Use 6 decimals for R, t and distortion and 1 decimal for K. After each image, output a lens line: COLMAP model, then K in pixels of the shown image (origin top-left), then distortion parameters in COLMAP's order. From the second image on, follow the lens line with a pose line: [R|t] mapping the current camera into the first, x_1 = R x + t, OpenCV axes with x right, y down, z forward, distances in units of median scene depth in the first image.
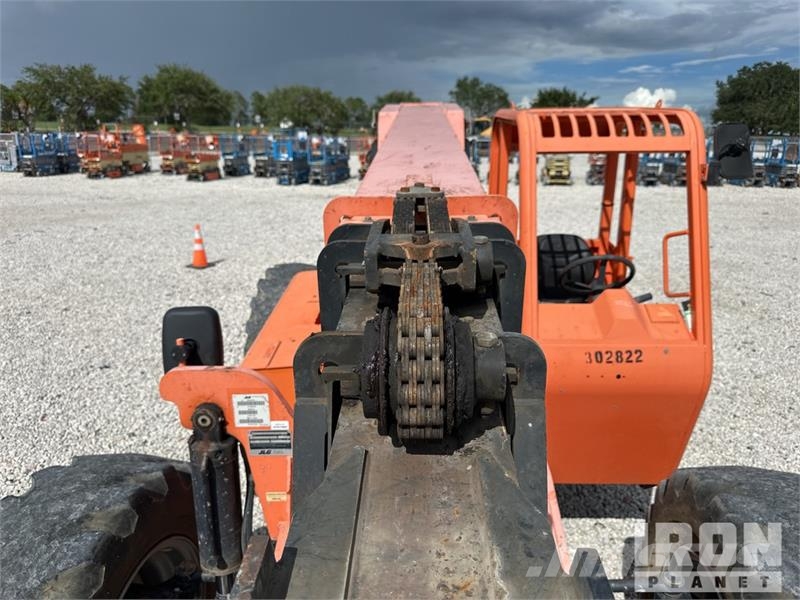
lens RADIAL K [[566.2, 0, 403.4], [0, 566.2, 316.9], [0, 0, 1]] dist [0.047149, -0.060916]
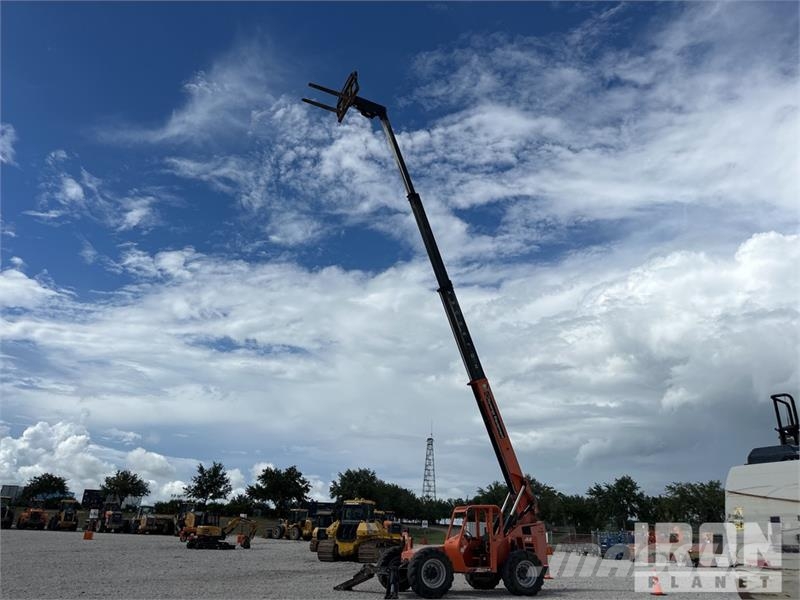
lens RADIAL K [[565.2, 0, 402.5], [0, 565.2, 296.8], [0, 0, 1]] dist [0.026412, -0.020916]
pose [[0.471321, -0.330213, -0.817812, 6.565301], [-0.292389, 0.816323, -0.498121, 1.192180], [0.832085, 0.473894, 0.288199, -2.802954]]
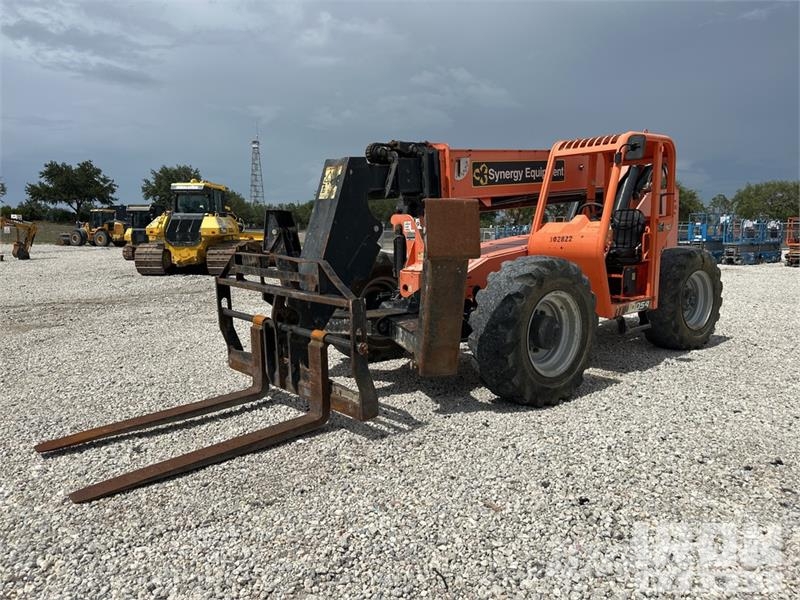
lens RADIAL K [[561.3, 0, 399.1], [0, 561.3, 297.7], [0, 0, 1]] dist [0.078089, -0.084344]
pose [[0.708509, 0.071438, -0.702076, 1.508955], [-0.213835, 0.969824, -0.117113, 0.695054], [0.672524, 0.233104, 0.702405, -0.950912]]
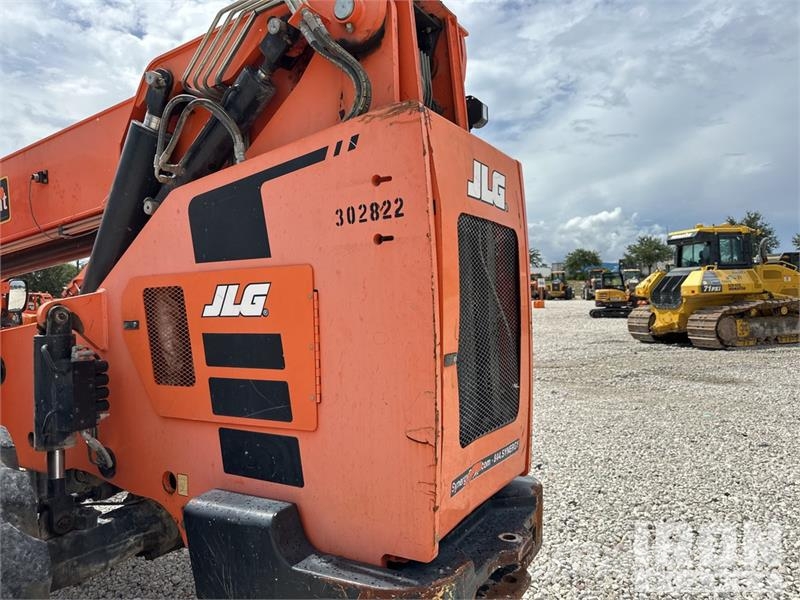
lens RADIAL K [[561.3, 0, 408.0], [0, 561.3, 302.9], [0, 0, 1]] dist [0.078089, -0.084344]
pose [[-0.468782, 0.015382, -0.883180, 0.834372], [-0.248032, 0.957330, 0.148326, -0.558826], [0.847776, 0.288589, -0.444964, 2.715837]]
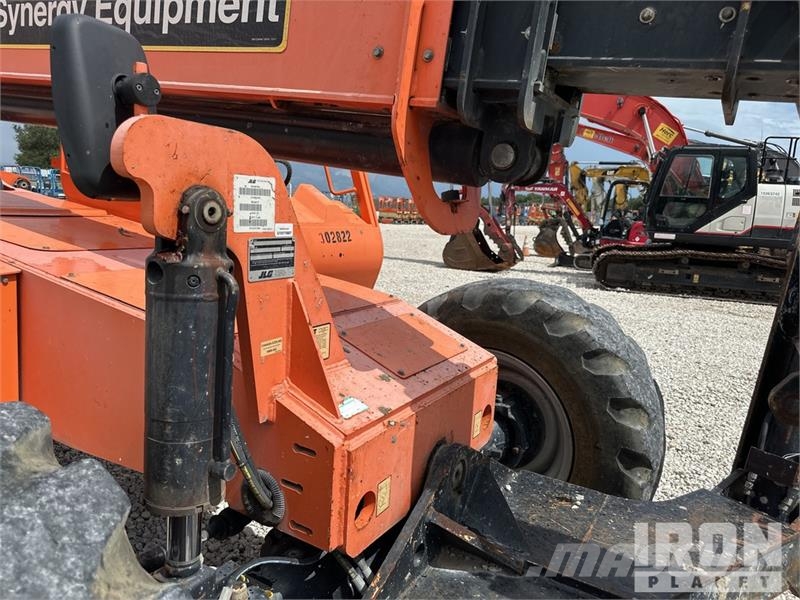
lens RADIAL K [[561.3, 0, 397.6], [0, 561.3, 299.4], [0, 0, 1]] dist [0.078089, -0.084344]
pose [[0.489400, -0.103471, 0.865899, -0.519594], [0.197559, 0.980276, 0.005480, 0.205615], [-0.849387, 0.168384, 0.500188, 0.380923]]
